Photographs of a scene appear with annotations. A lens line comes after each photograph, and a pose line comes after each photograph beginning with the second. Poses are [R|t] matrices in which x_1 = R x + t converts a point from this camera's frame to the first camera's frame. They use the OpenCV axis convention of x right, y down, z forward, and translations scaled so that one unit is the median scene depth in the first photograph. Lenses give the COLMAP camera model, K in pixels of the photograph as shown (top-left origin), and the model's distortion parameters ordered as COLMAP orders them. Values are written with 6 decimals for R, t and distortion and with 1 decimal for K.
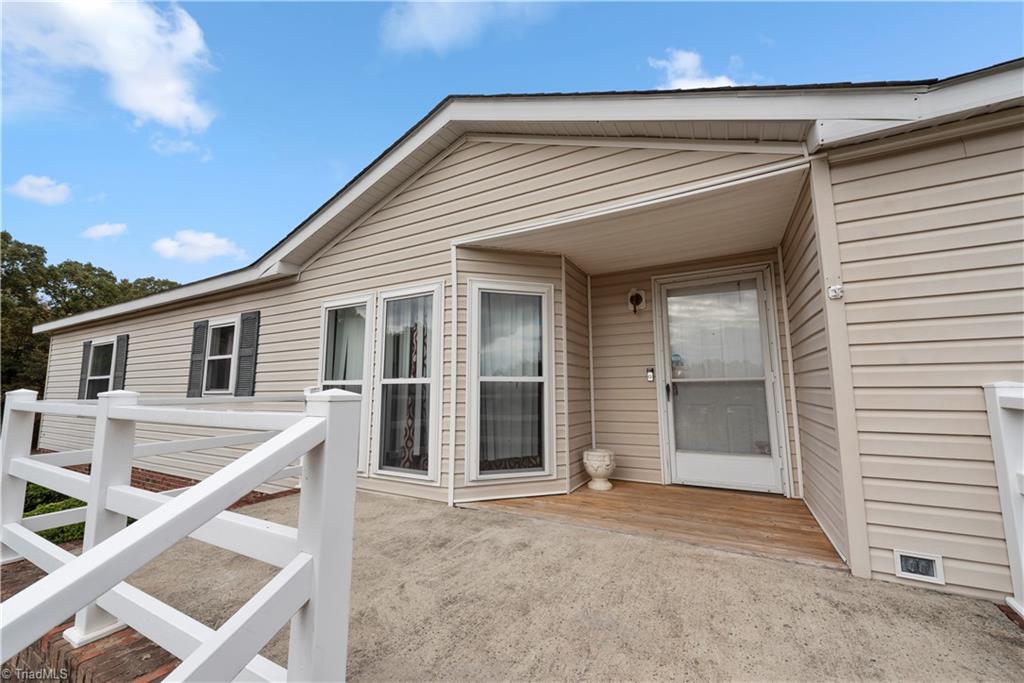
lens RADIAL K [[399.5, 0, 512.0], [0, 399.5, 341.5], [0, 0, 1]] dist [0.012321, 0.000069]
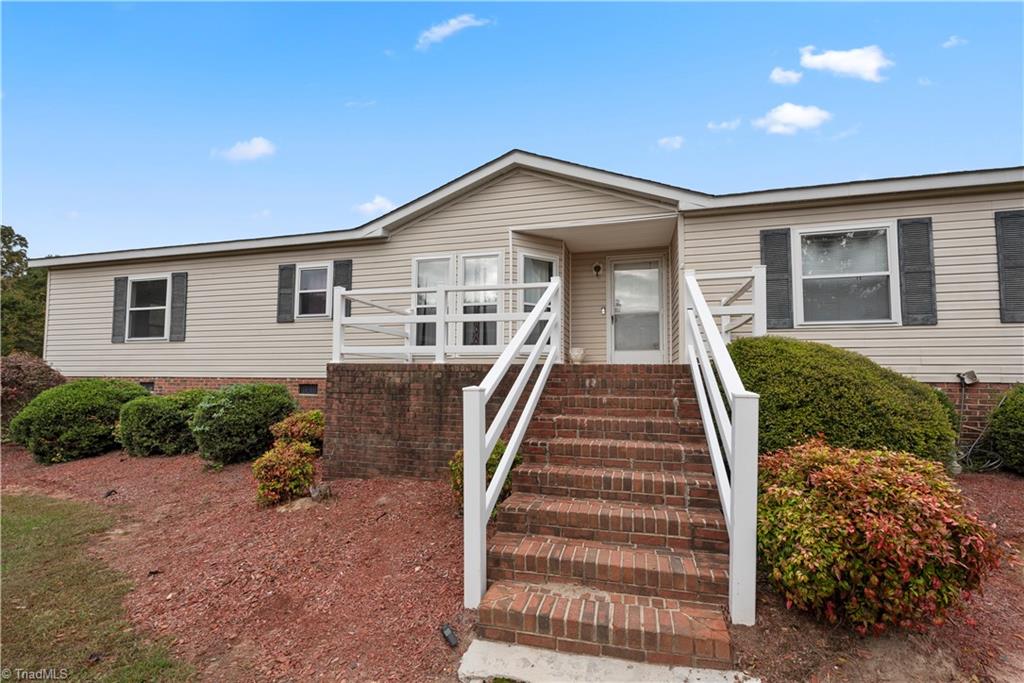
lens RADIAL K [[474.0, 0, 510.1], [0, 474.0, 357.5], [0, 0, 1]] dist [-0.001607, -0.000402]
pose [[0.973898, 0.028153, 0.225231, -0.555876], [-0.042908, 0.997222, 0.060885, 0.185738], [-0.222892, -0.068960, 0.972401, -1.029723]]
